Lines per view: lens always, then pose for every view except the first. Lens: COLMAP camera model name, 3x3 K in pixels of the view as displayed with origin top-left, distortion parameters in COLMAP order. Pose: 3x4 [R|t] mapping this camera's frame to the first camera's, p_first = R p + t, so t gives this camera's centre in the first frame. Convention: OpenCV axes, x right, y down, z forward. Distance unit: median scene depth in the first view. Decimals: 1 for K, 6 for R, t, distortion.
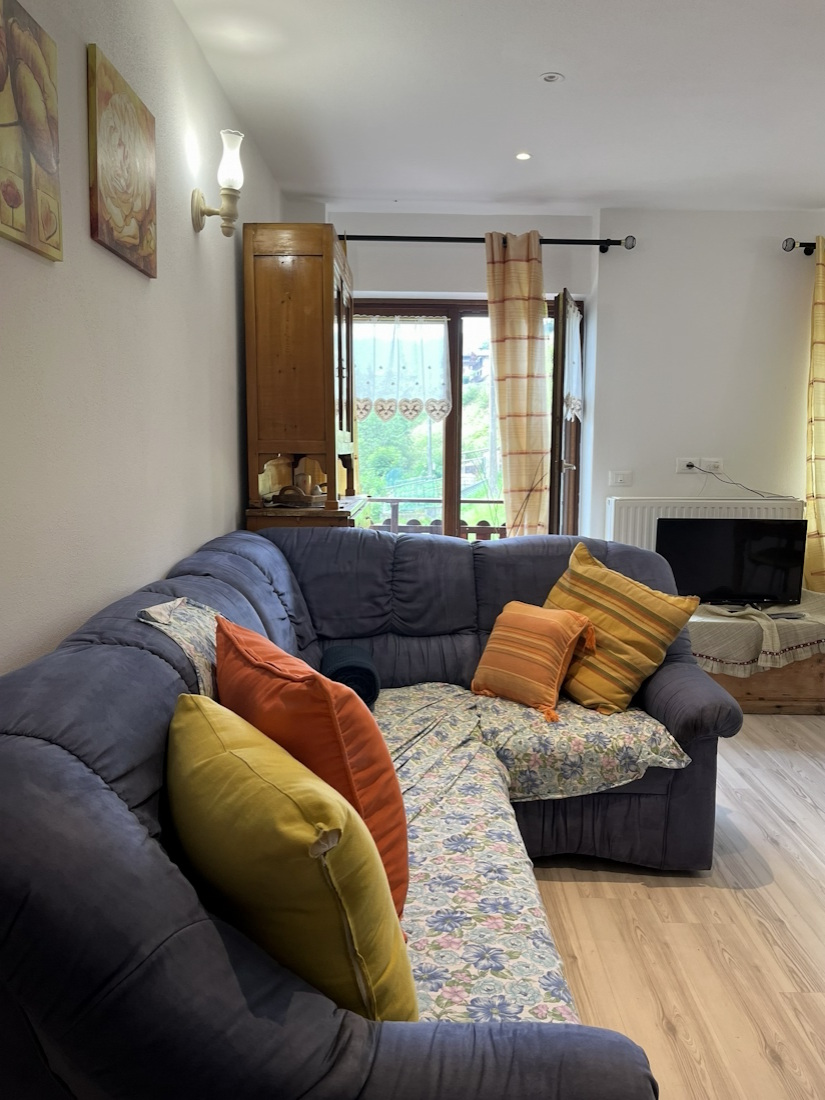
lens RADIAL K [[834.2, 0, 413.8], [0, 834.2, 547.5], [0, 0, 1]] dist [0.048471, -0.067469]
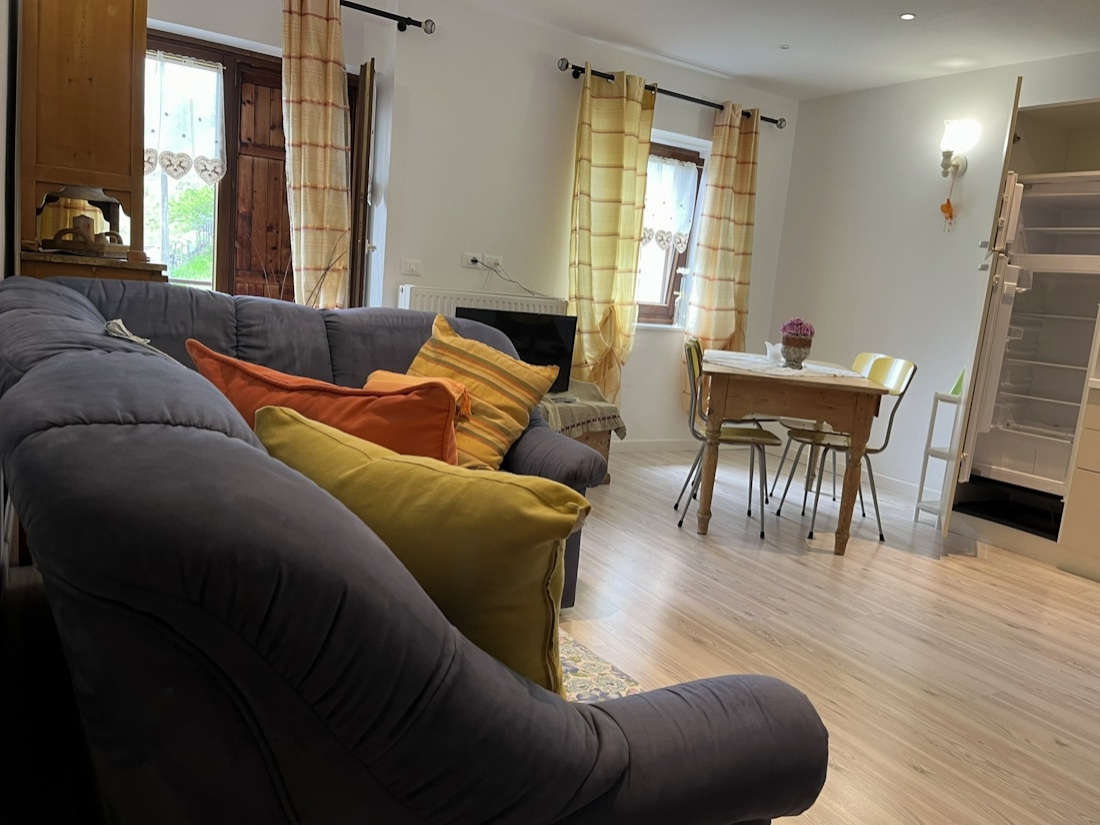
lens RADIAL K [[834.2, 0, 564.1], [0, 834.2, 422.5], [0, 0, 1]] dist [0.048471, -0.067469]
pose [[0.848504, -0.011014, 0.529074, -0.203535], [-0.025632, 0.997755, 0.061877, 0.057001], [-0.528567, -0.066064, 0.846317, 0.061020]]
